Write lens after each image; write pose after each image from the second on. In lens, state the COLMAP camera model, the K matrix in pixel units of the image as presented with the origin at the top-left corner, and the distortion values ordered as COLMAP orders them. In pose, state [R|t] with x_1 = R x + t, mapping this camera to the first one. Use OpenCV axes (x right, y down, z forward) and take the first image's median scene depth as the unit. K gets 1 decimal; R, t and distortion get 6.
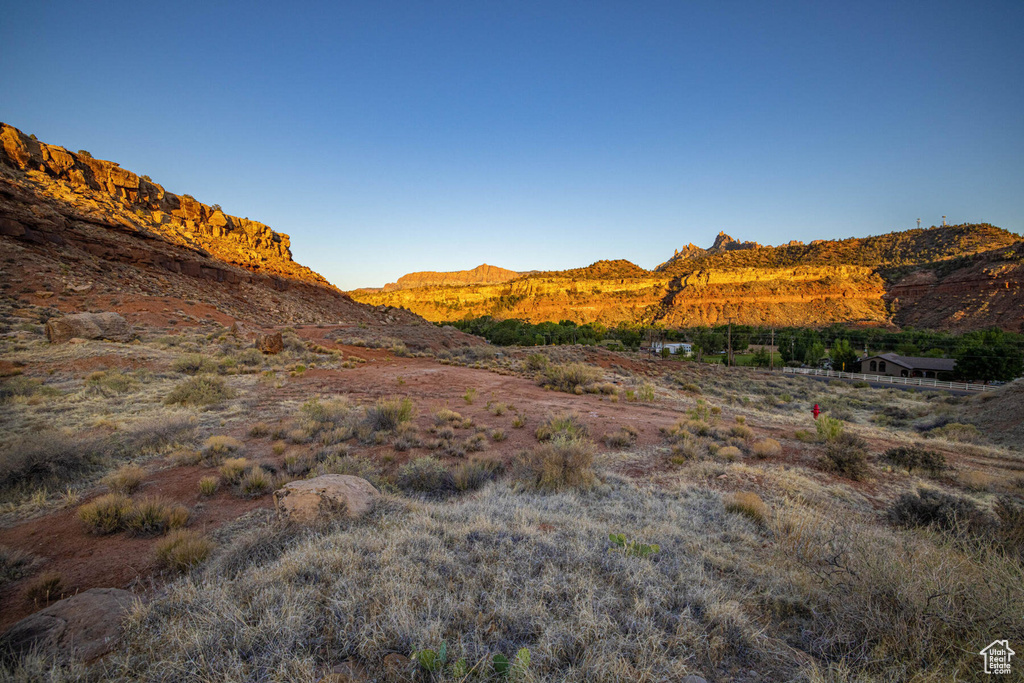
lens RADIAL K [[432.6, 0, 512.8], [0, 432.6, 344.5], [0, 0, 1]] dist [-0.002548, 0.001550]
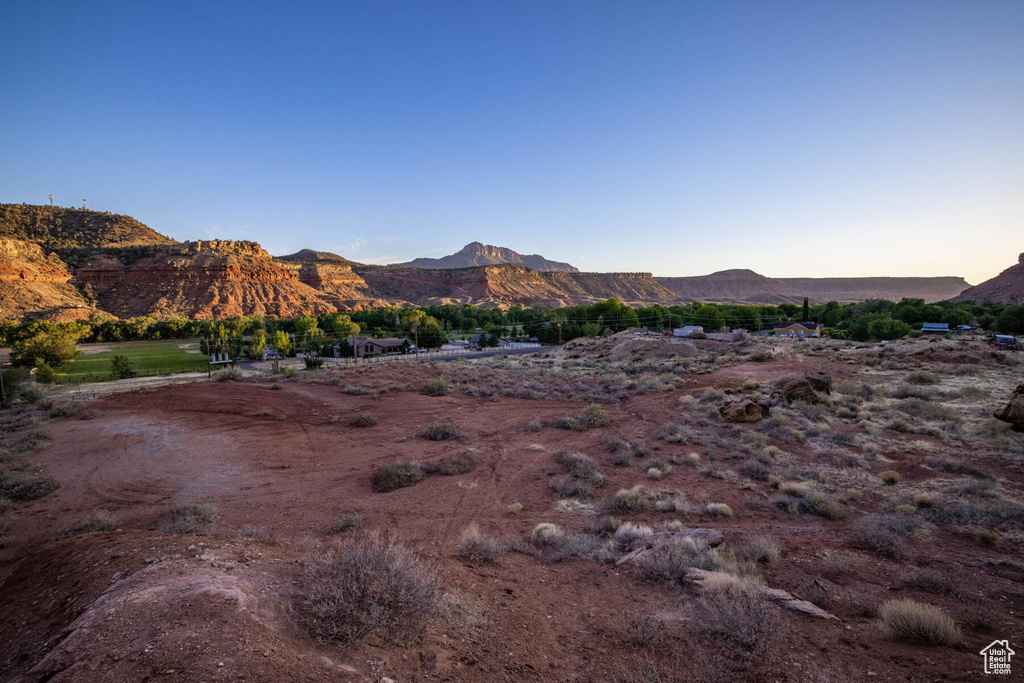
lens RADIAL K [[432.6, 0, 510.2], [0, 432.6, 345.8], [0, 0, 1]] dist [-0.002548, 0.001550]
pose [[-0.035288, -0.105507, 0.993792, -0.079575], [0.066989, 0.991925, 0.107687, -0.013398], [-0.997129, 0.070373, -0.027936, 0.131432]]
